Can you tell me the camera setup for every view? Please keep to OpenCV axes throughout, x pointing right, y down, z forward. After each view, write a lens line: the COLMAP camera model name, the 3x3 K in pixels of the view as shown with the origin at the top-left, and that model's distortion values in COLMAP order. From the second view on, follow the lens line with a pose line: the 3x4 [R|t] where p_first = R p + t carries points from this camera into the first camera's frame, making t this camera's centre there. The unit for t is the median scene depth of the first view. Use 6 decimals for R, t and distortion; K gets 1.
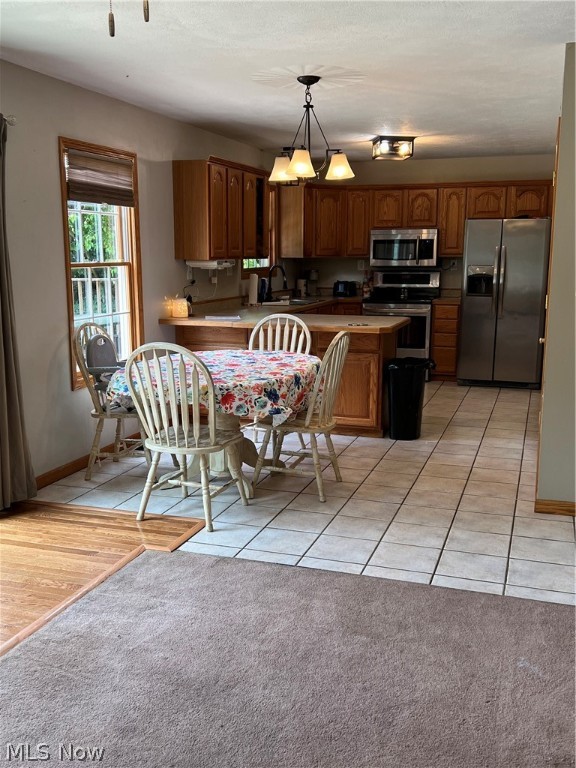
lens RADIAL K [[792.2, 0, 288.0], [0, 792.2, 384.0], [0, 0, 1]] dist [0.181369, -0.518243]
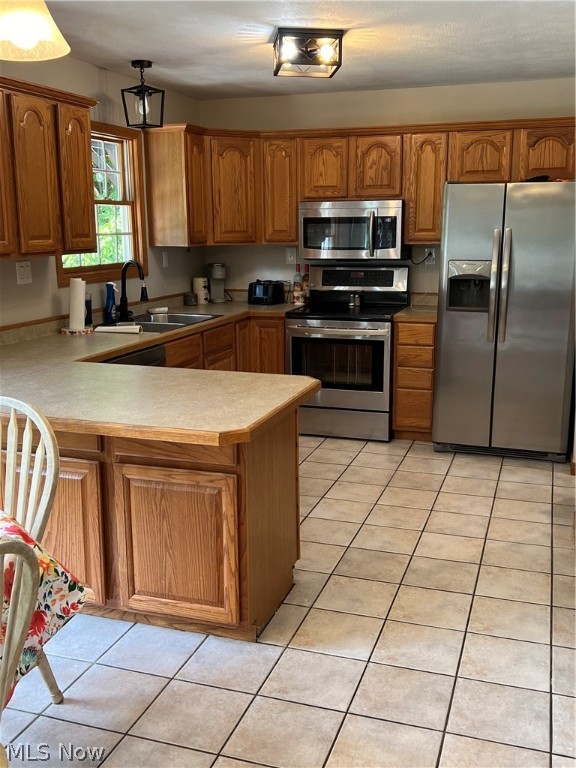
lens RADIAL K [[792.2, 0, 288.0], [0, 792.2, 384.0], [0, 0, 1]] dist [0.181369, -0.518243]
pose [[0.999972, -0.006567, -0.003624, 0.100252], [0.006686, 0.999405, 0.033840, -0.072588], [0.003399, -0.033863, 0.999421, 0.374259]]
